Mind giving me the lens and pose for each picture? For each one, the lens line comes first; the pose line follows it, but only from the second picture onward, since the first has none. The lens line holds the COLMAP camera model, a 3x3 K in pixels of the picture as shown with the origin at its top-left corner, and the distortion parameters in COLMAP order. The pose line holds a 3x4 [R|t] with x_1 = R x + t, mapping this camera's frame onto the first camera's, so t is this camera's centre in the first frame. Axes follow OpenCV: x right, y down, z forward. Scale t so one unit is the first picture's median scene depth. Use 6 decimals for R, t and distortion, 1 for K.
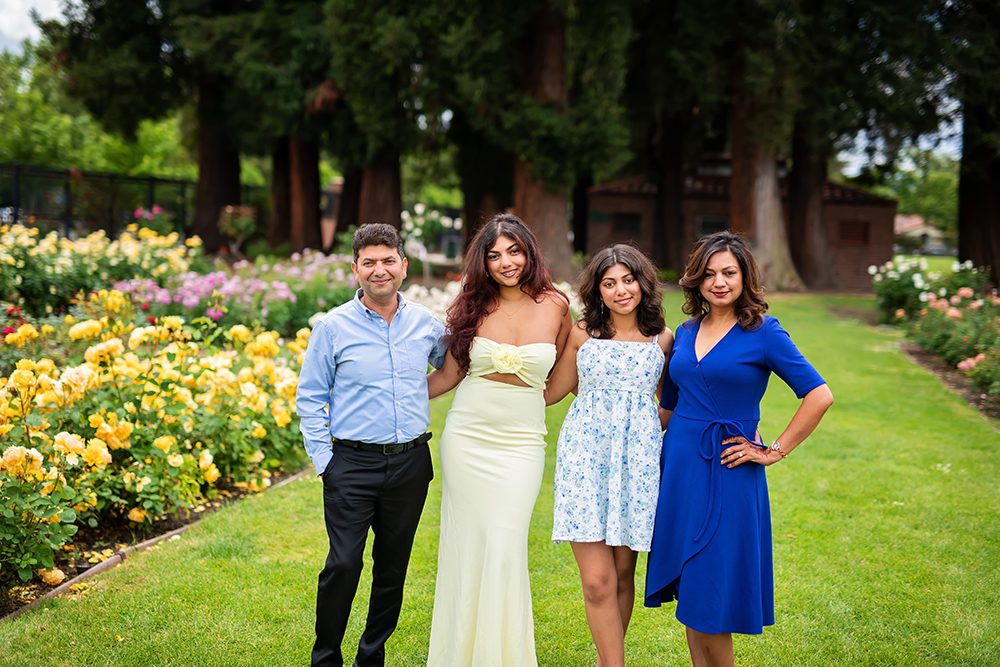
lens RADIAL K [[1403.4, 0, 500.0], [0, 1403.4, 333.5], [0, 0, 1]] dist [0.004734, 0.026407]
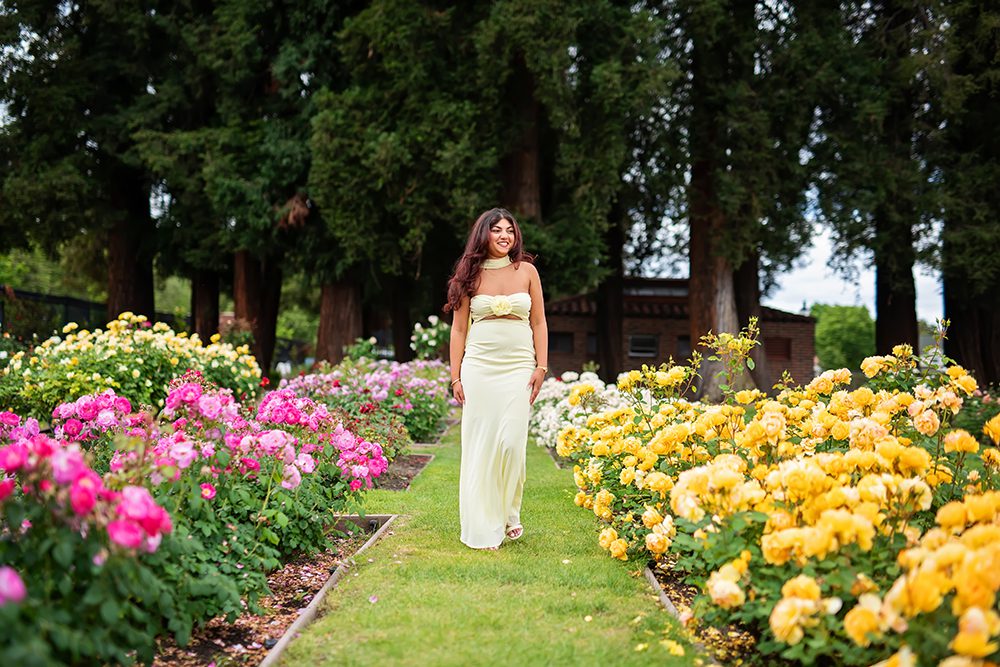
lens RADIAL K [[1403.4, 0, 500.0], [0, 1403.4, 333.5], [0, 0, 1]] dist [0.004734, 0.026407]
pose [[0.979655, -0.005753, 0.200606, -0.193304], [0.026647, 0.994467, -0.101610, 0.021794], [-0.198911, 0.104888, 0.974388, 0.017580]]
